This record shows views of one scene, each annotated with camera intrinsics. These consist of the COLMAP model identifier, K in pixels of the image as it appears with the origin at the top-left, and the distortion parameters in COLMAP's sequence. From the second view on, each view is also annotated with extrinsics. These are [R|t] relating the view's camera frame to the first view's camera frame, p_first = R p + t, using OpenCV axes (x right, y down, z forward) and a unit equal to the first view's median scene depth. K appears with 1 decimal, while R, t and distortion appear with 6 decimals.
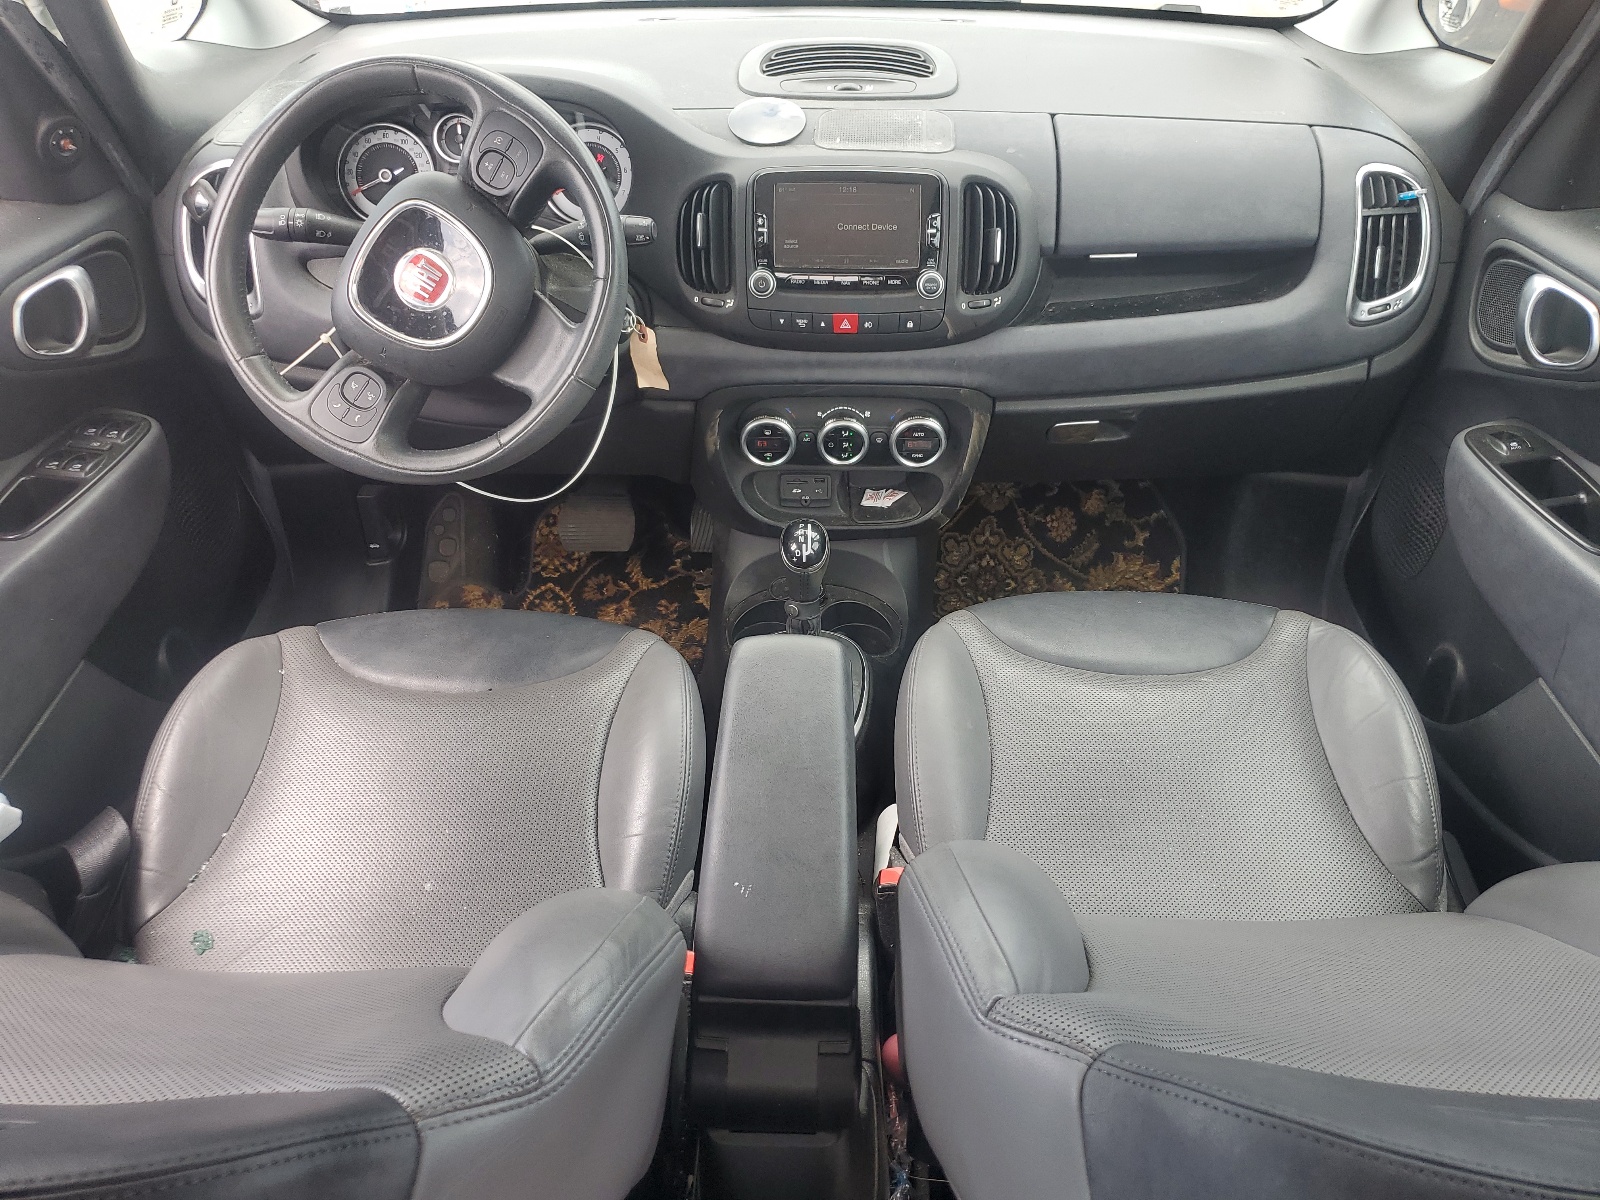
lens RADIAL K [[1212.9, 0, 792.7], [0, 1212.9, 600.9], [0, 0, 1]] dist [-0.000433, -0.004021]
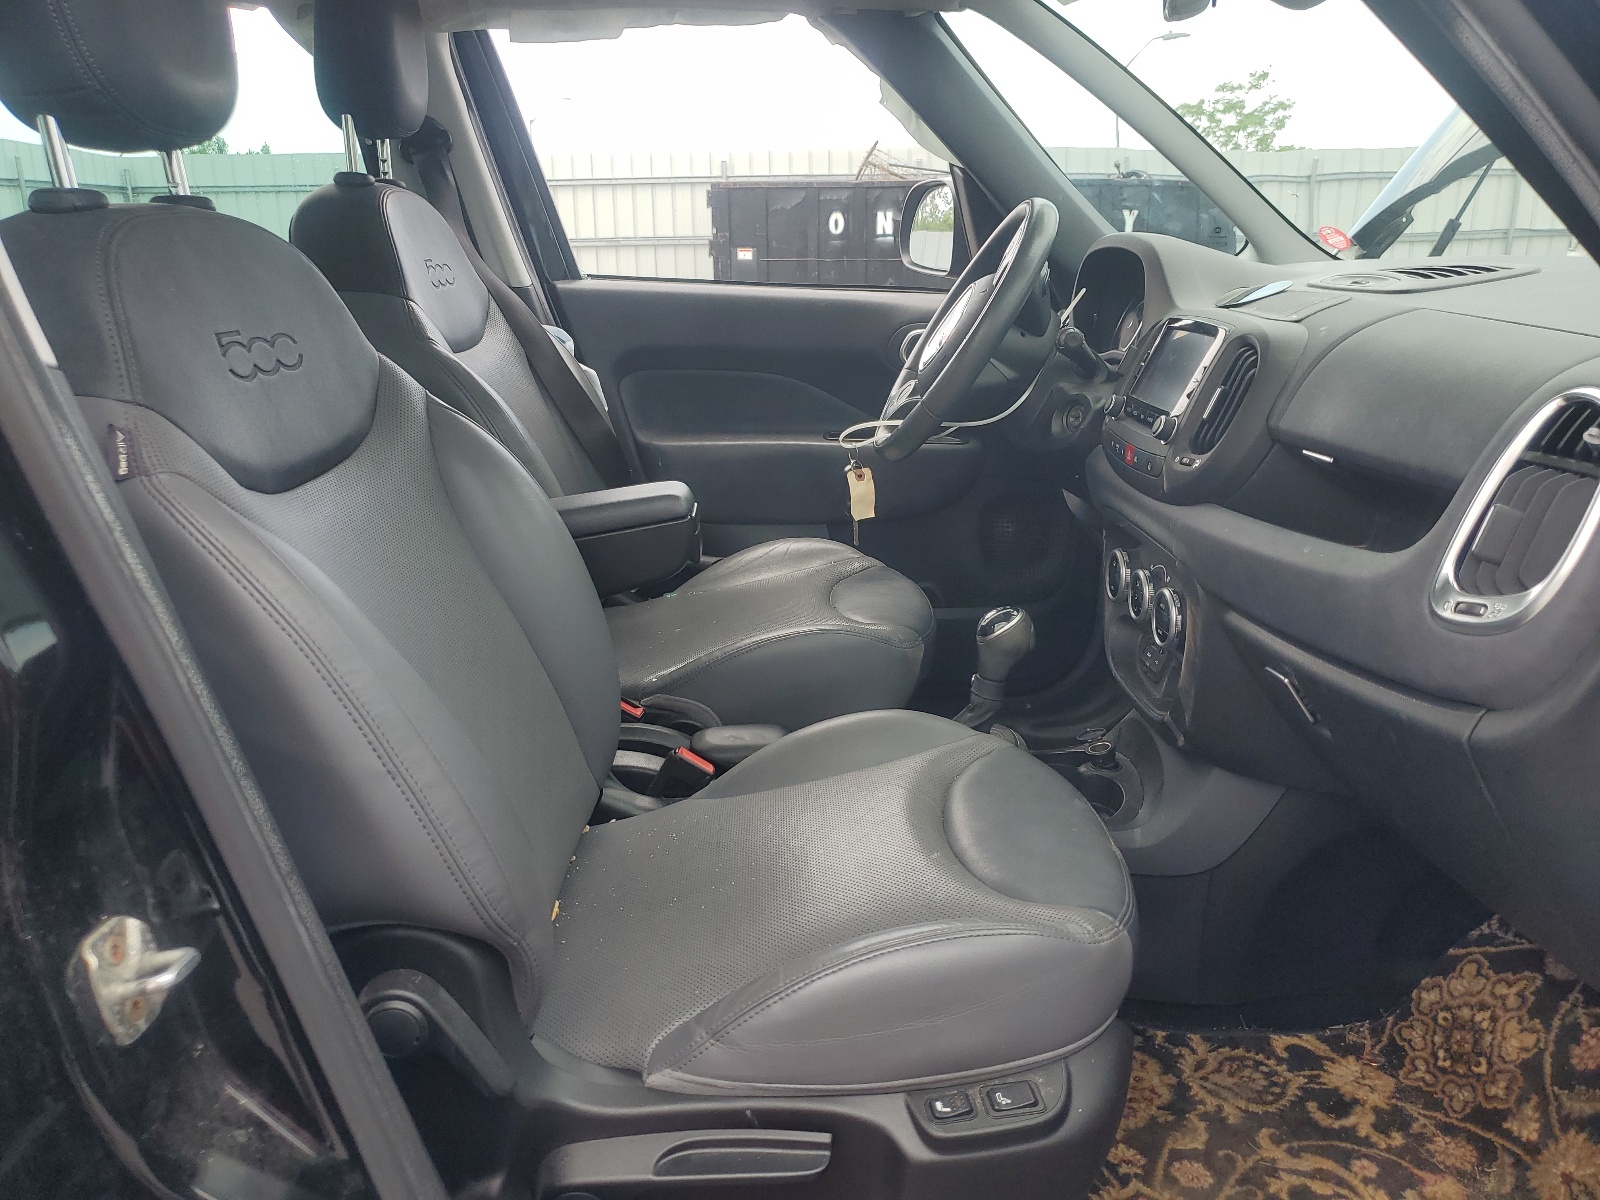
lens RADIAL K [[1212.9, 0, 800.4], [0, 1212.9, 600.4], [0, 0, 1]] dist [-0.000433, -0.004021]
pose [[0.048992, 0.266683, -0.962538, 1.100682], [-0.608466, 0.772197, 0.182977, -0.157902], [0.792066, 0.576707, 0.200099, 0.663755]]
